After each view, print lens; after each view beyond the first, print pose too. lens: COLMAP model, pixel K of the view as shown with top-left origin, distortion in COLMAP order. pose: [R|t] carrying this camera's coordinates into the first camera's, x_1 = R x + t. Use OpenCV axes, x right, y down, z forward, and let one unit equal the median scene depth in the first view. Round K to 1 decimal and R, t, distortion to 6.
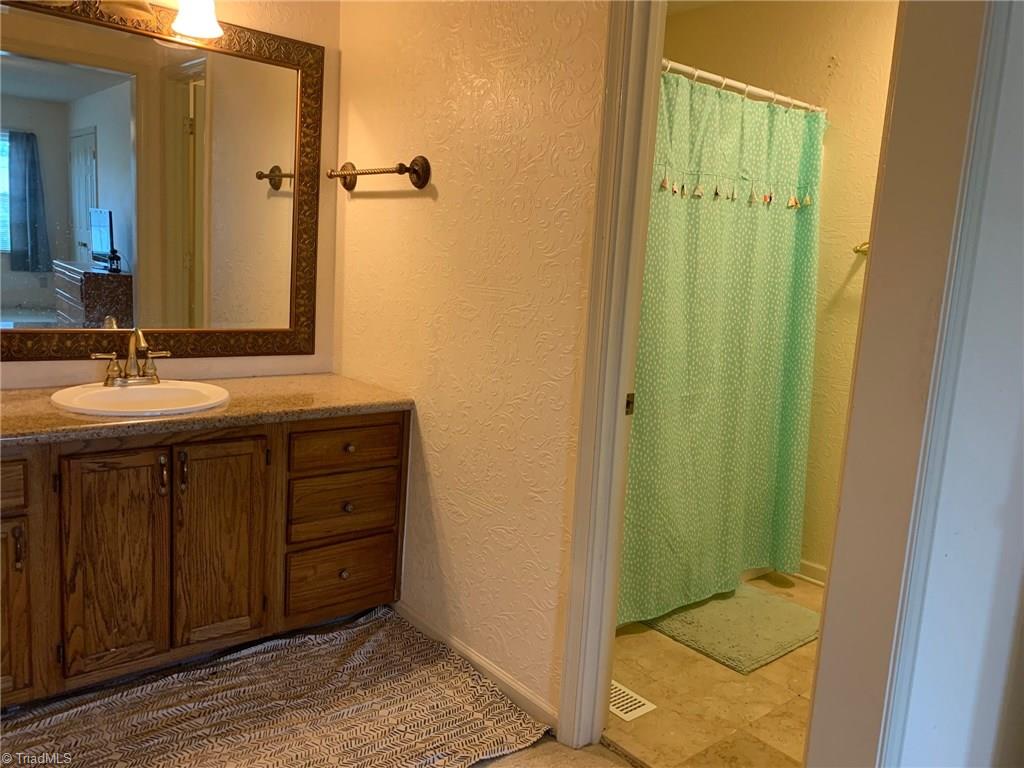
lens RADIAL K [[779.4, 0, 518.1], [0, 779.4, 381.2], [0, 0, 1]] dist [0.031233, -0.046262]
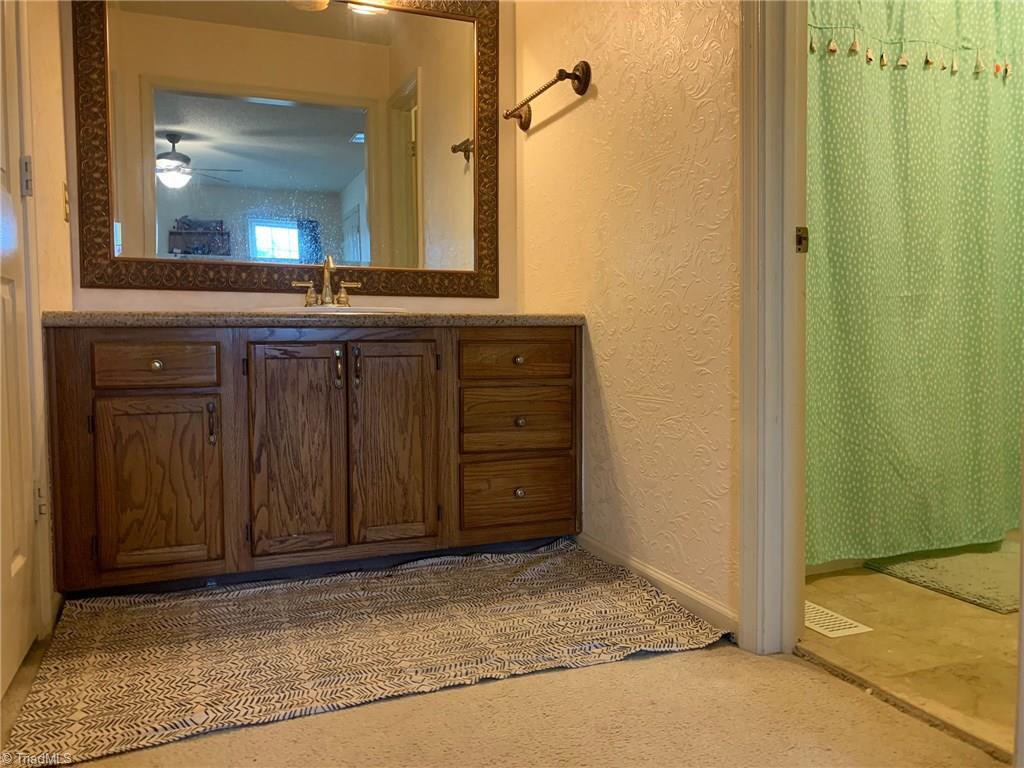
lens RADIAL K [[779.4, 0, 510.3], [0, 779.4, 379.7], [0, 0, 1]] dist [0.031233, -0.046262]
pose [[0.944858, -0.053083, -0.323149, 0.085521], [0.018984, 0.993994, -0.107775, 0.209055], [0.326929, 0.095697, 0.940191, 0.075048]]
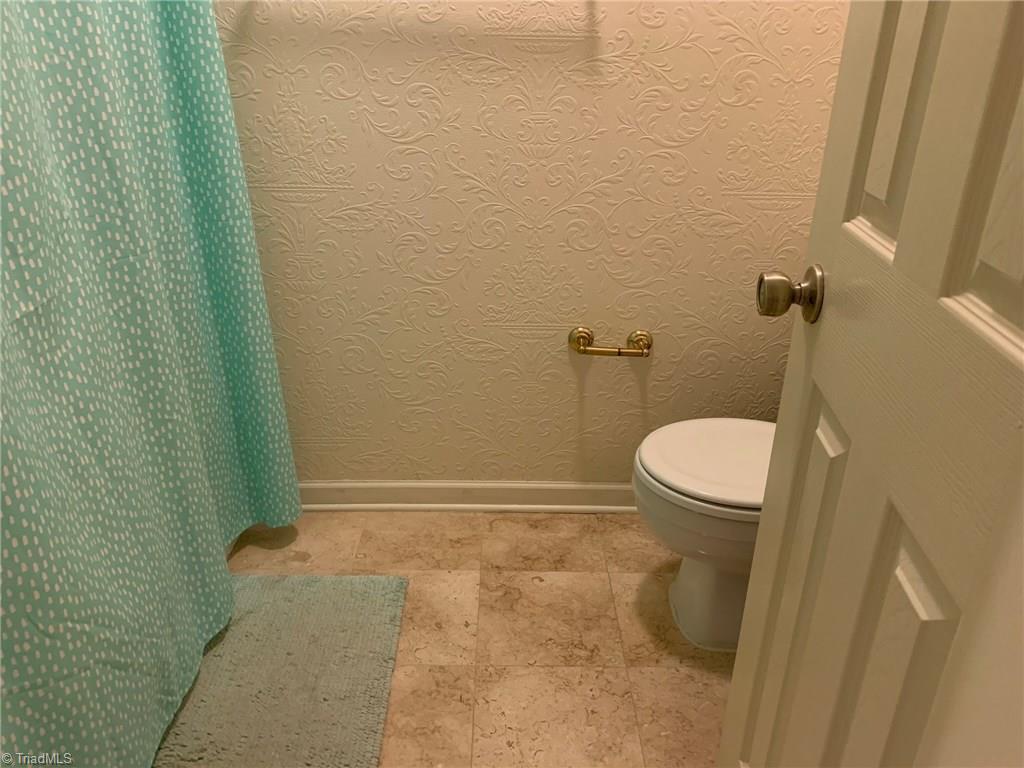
lens RADIAL K [[779.4, 0, 510.3], [0, 779.4, 384.6], [0, 0, 1]] dist [0.031233, -0.046262]
pose [[0.639327, -0.358751, 0.680116, 0.101530], [0.133597, 0.922864, 0.361211, -0.060674], [-0.757240, -0.140071, 0.637941, 0.618788]]
